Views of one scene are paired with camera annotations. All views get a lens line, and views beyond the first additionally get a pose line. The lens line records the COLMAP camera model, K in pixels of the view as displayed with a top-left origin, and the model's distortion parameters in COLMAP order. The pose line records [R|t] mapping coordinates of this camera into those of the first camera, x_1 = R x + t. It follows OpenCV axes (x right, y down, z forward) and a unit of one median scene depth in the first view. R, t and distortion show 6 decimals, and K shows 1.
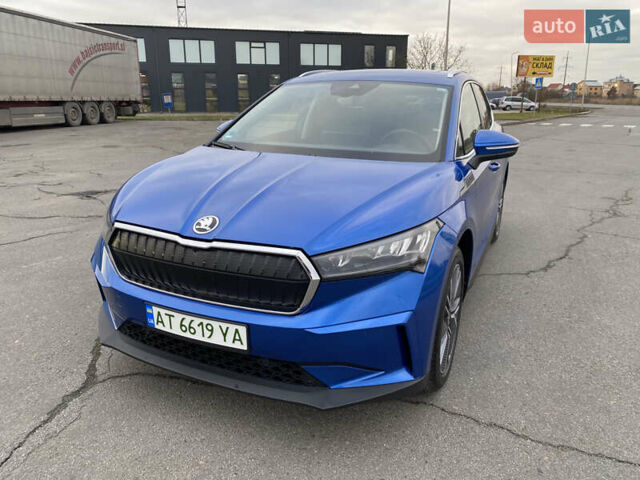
lens RADIAL K [[488.2, 0, 324.1], [0, 488.2, 237.9], [0, 0, 1]] dist [0.036845, -0.034406]
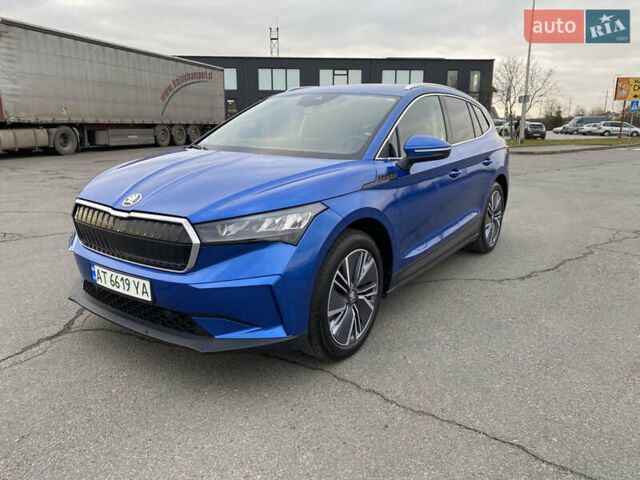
lens RADIAL K [[488.2, 0, 319.6], [0, 488.2, 237.2], [0, 0, 1]] dist [0.036845, -0.034406]
pose [[0.982911, 0.042212, -0.179178, 0.430946], [-0.051272, 0.997614, -0.046235, 0.094781], [0.176798, 0.054631, 0.982730, -0.134104]]
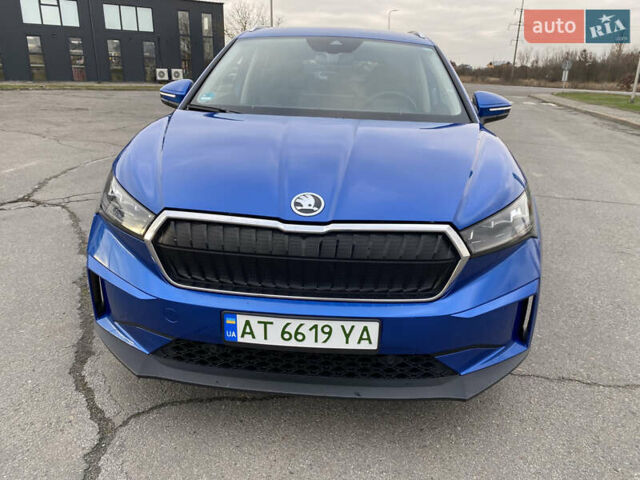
lens RADIAL K [[488.2, 0, 325.3], [0, 488.2, 236.5], [0, 0, 1]] dist [0.036845, -0.034406]
pose [[0.933227, -0.096356, 0.346127, -0.465668], [0.079541, 0.994870, 0.062498, -0.020241], [-0.350373, -0.030794, 0.936104, 0.229683]]
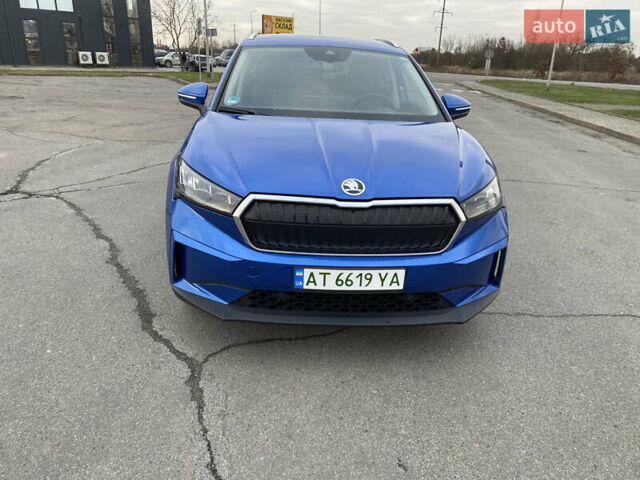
lens RADIAL K [[488.2, 0, 323.0], [0, 488.2, 240.9], [0, 0, 1]] dist [0.036845, -0.034406]
pose [[0.877610, -0.142174, 0.457806, -0.773898], [0.102488, 0.988573, 0.110539, -0.032721], [-0.468291, -0.050091, 0.882153, 0.050916]]
